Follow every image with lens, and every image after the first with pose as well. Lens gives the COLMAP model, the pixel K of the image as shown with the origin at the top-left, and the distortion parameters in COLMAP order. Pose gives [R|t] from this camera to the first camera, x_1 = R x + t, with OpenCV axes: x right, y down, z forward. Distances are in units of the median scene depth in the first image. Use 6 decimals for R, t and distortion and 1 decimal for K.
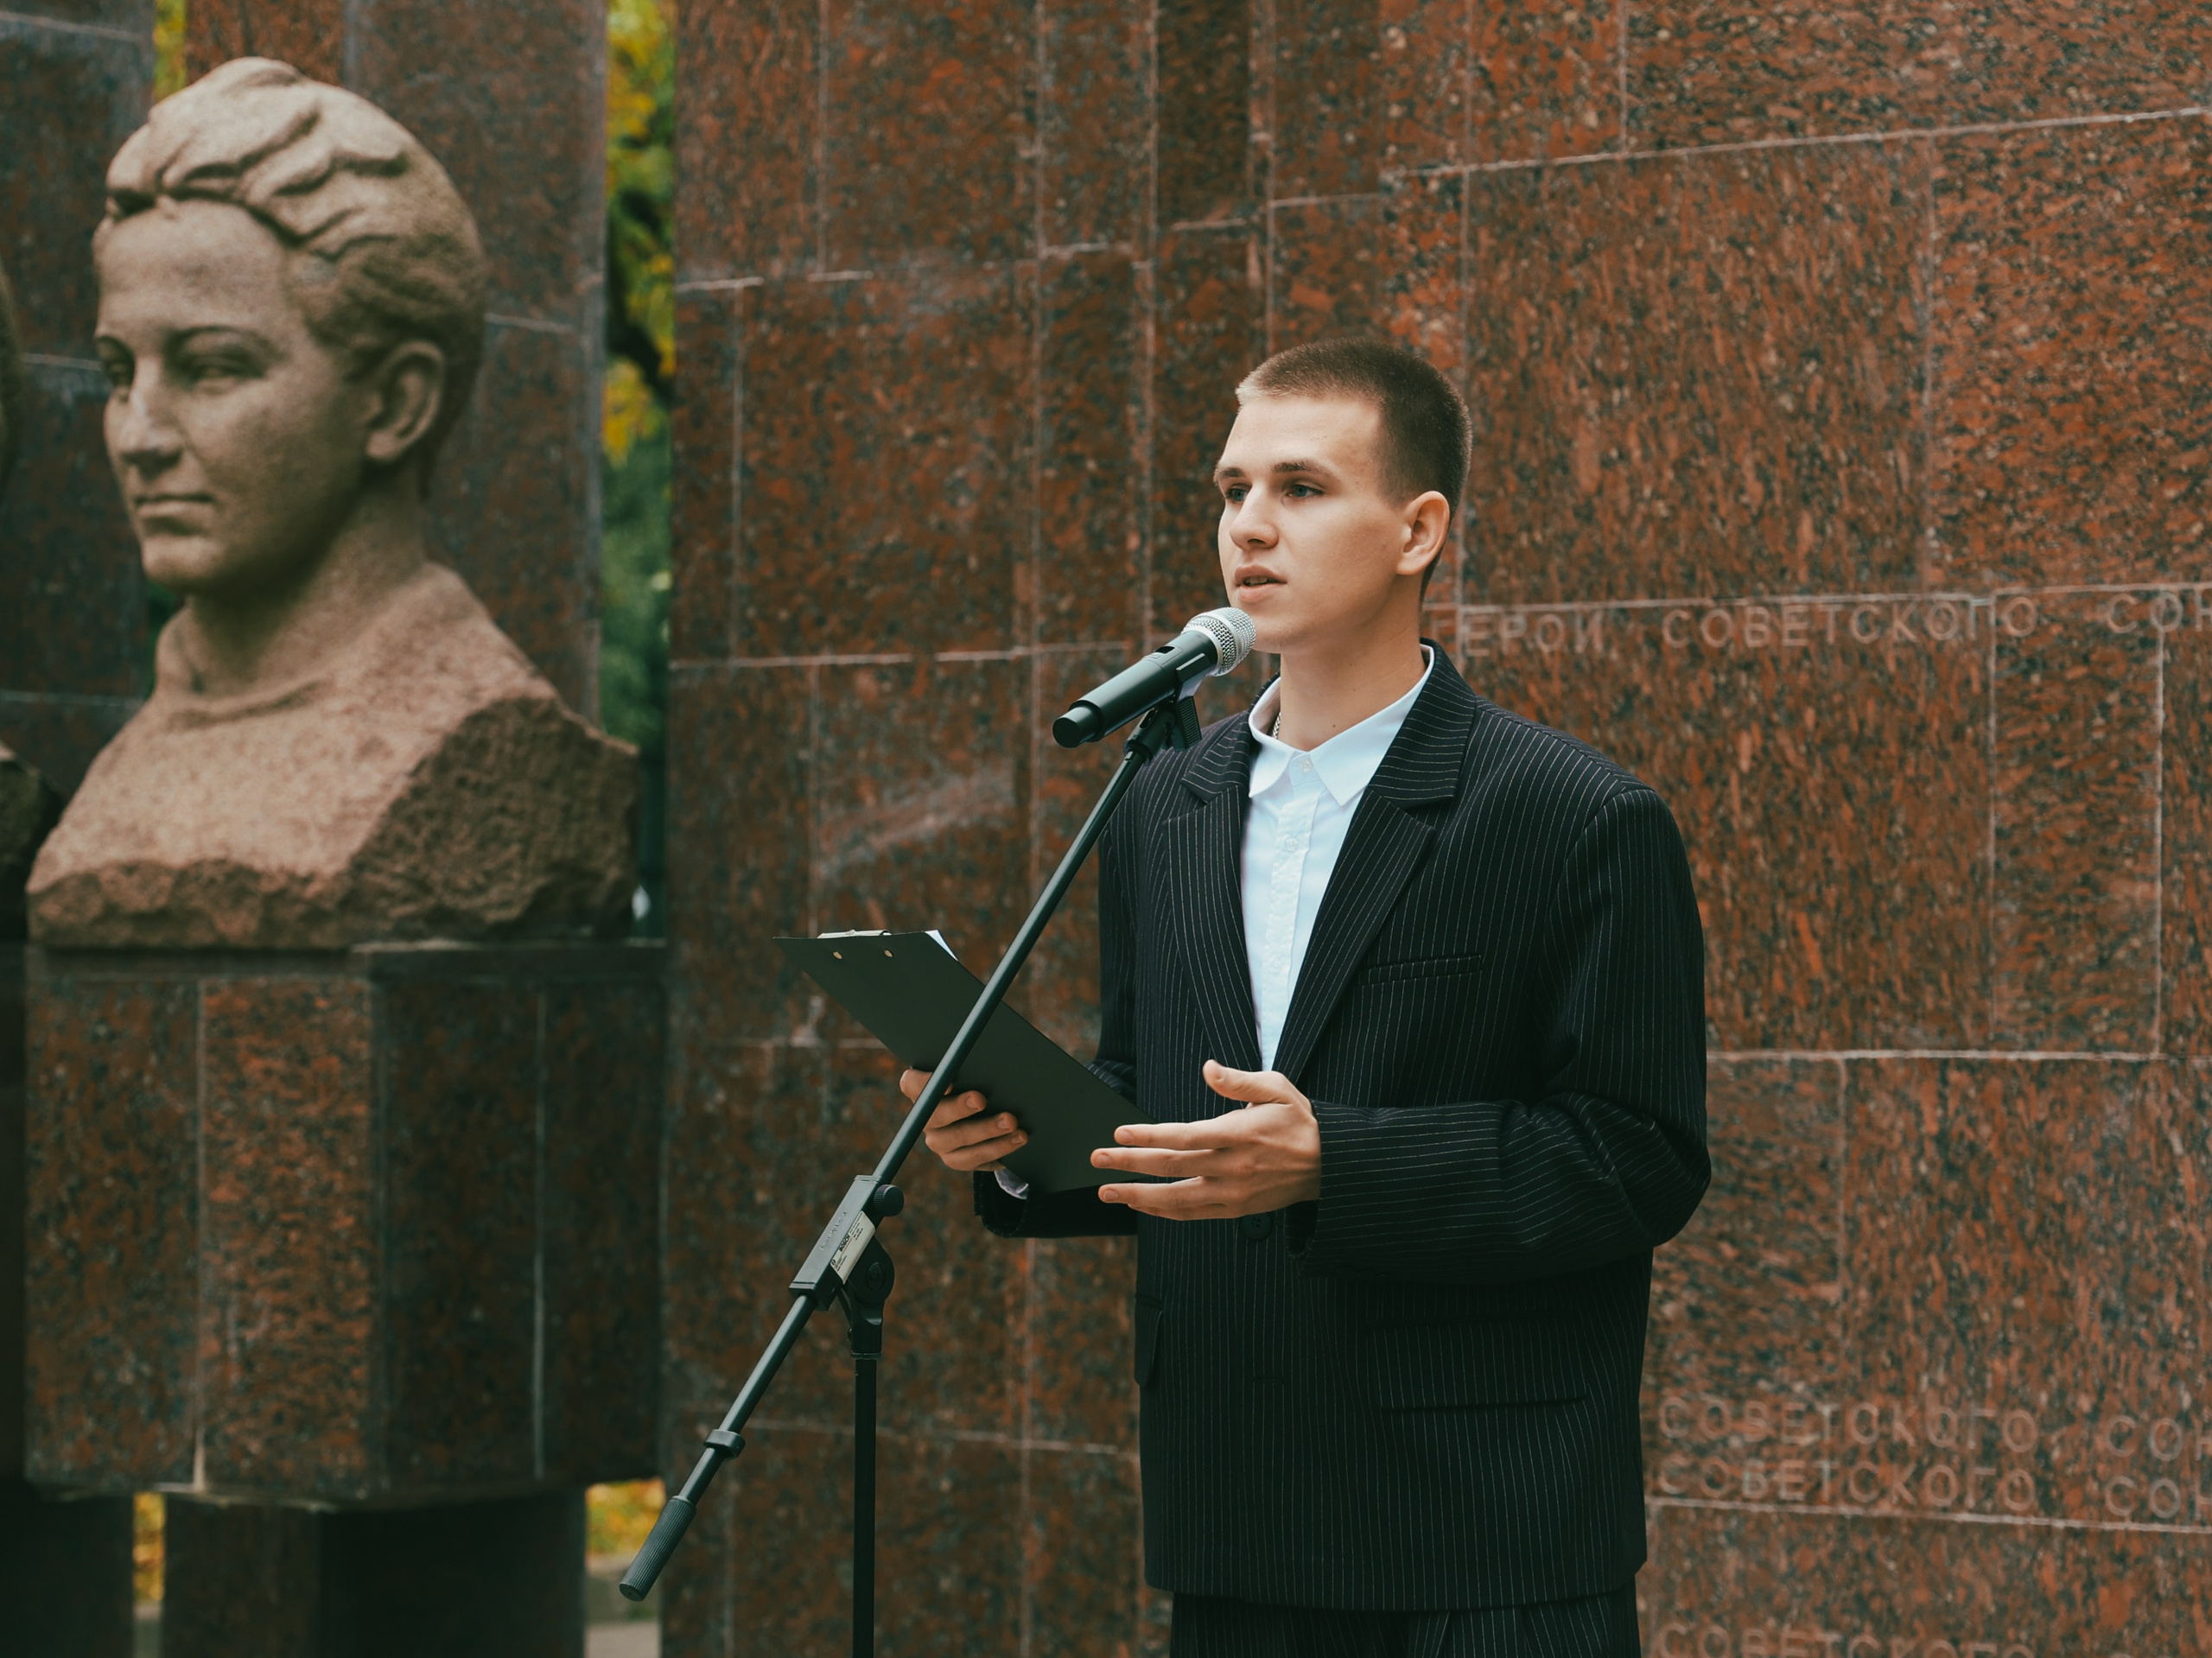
lens RADIAL K [[7348.0, 0, 988.3], [0, 7348.0, 950.8], [0, 0, 1]] dist [0.094679, 0.000000]
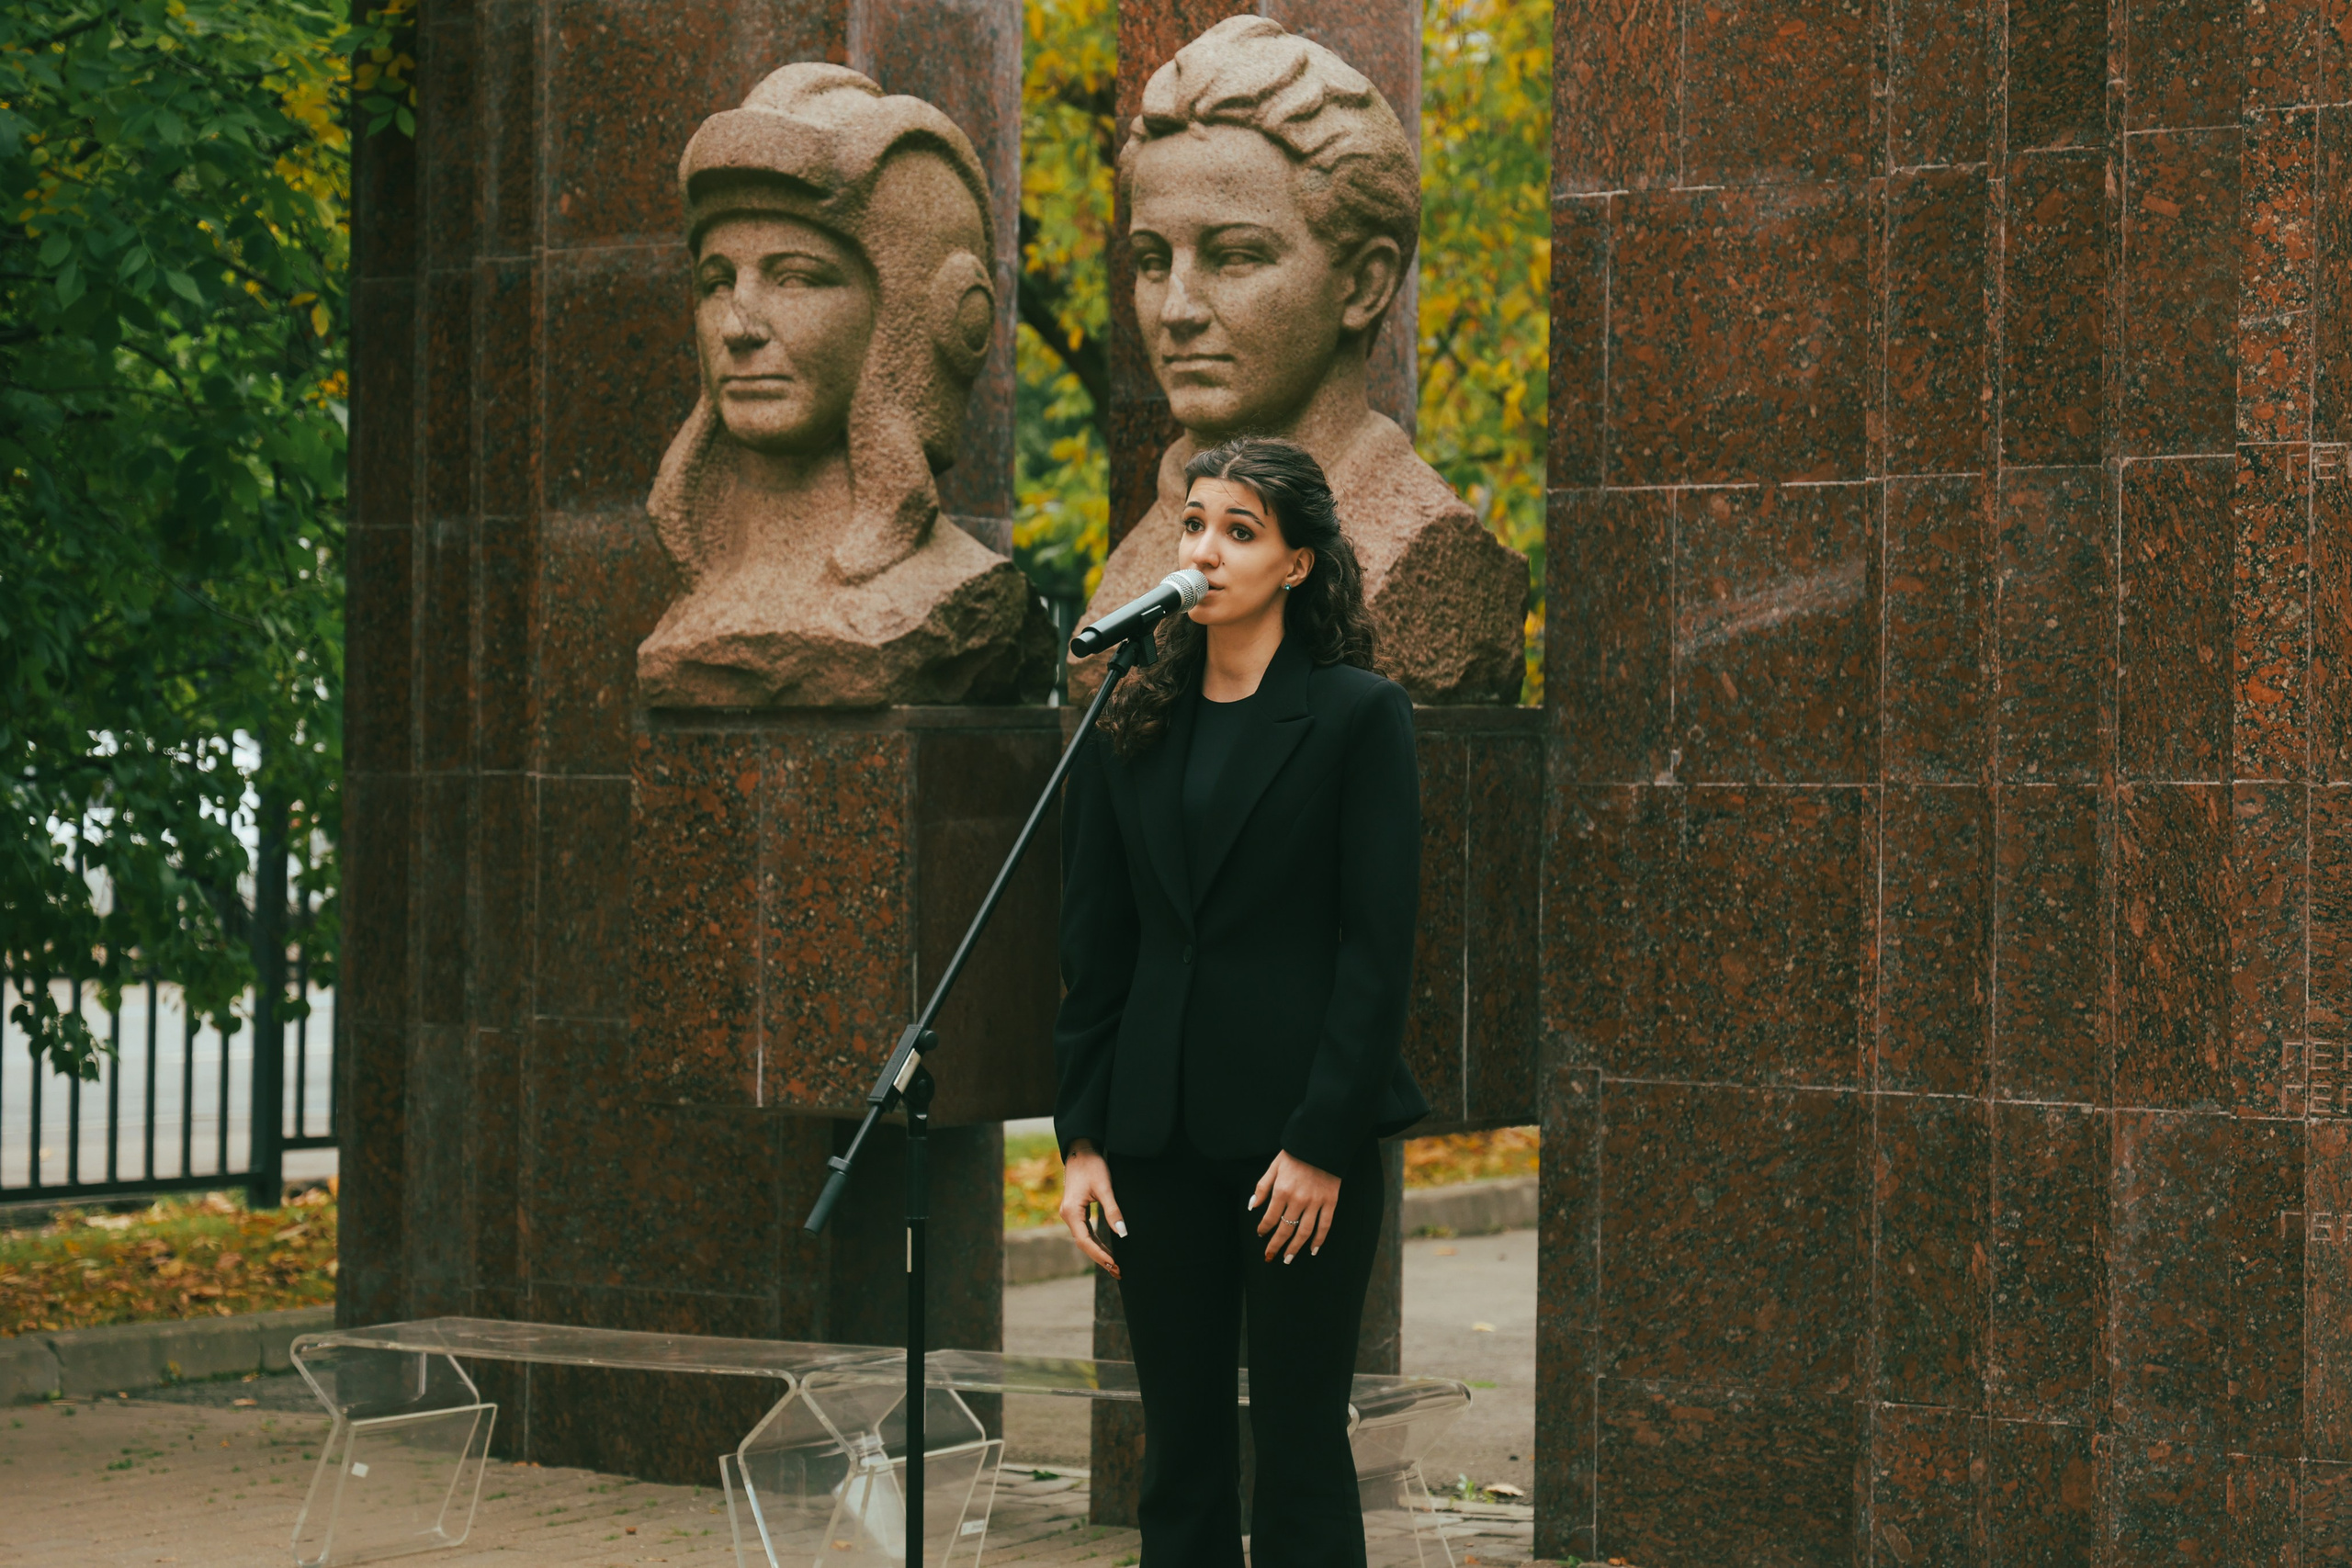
lens RADIAL K [[6200.9, 0, 1157.3], [0, 6200.9, 784.6], [0, 0, 1]] dist [0.180704, 0.000000]
pose [[0.997481, 0.003460, 0.070854, -0.218660], [-0.003549, 0.999993, 0.001134, 0.013404], [-0.070849, -0.001383, 0.997486, -0.091111]]
